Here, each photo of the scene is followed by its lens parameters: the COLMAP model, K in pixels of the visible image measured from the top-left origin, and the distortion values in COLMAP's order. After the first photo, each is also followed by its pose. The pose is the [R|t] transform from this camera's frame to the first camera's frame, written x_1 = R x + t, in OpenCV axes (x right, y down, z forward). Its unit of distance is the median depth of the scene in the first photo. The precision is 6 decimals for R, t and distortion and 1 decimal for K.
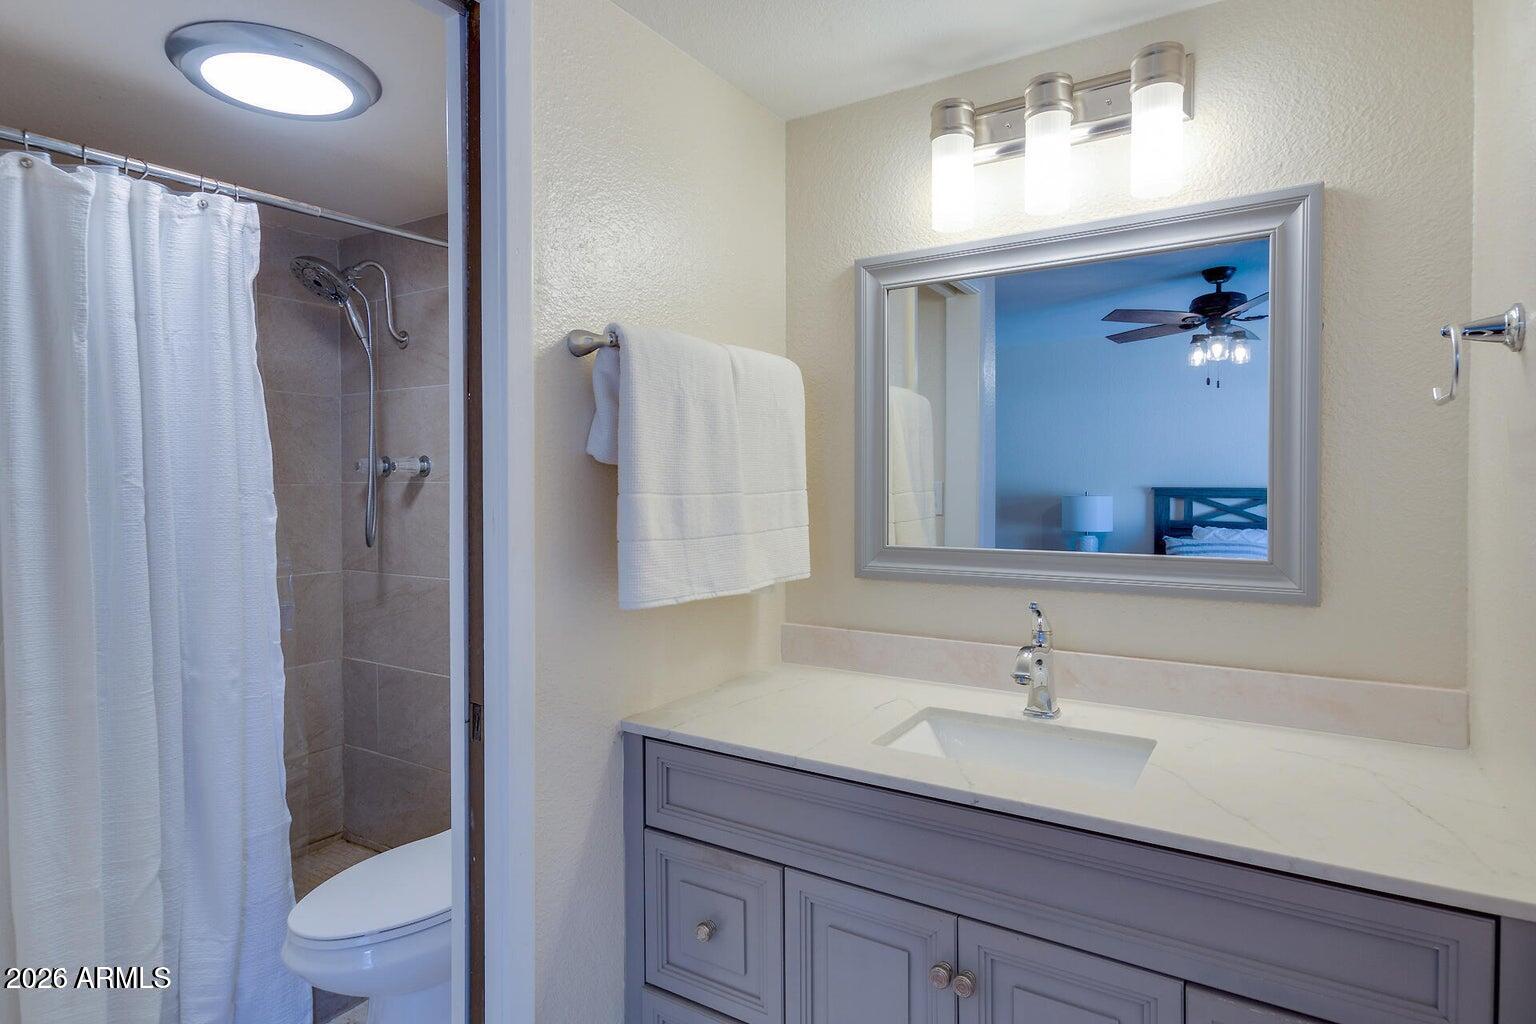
lens RADIAL K [[828.7, 0, 770.6], [0, 828.7, 510.8], [0, 0, 1]] dist [0.007328, 0.002148]
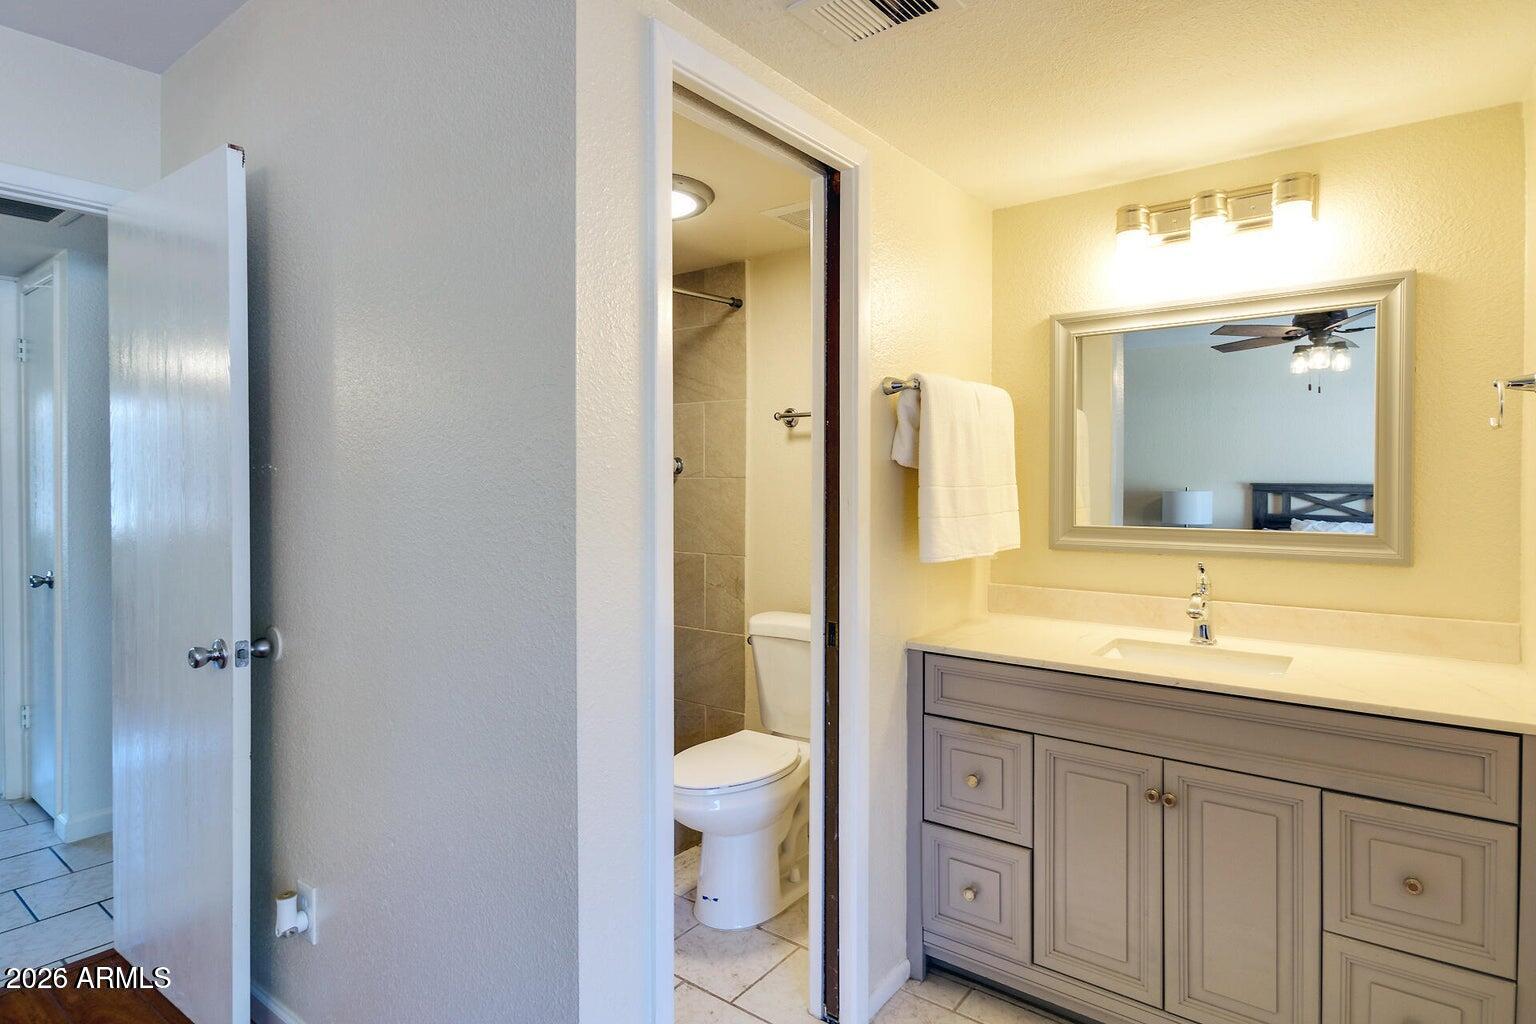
lens RADIAL K [[828.7, 0, 766.1], [0, 828.7, 504.3], [0, 0, 1]] dist [0.007328, 0.002148]
pose [[0.996658, 0.003434, -0.081614, -0.310454], [-0.003633, 0.999991, -0.002288, 0.015054], [0.081606, 0.002577, 0.996661, -0.485878]]
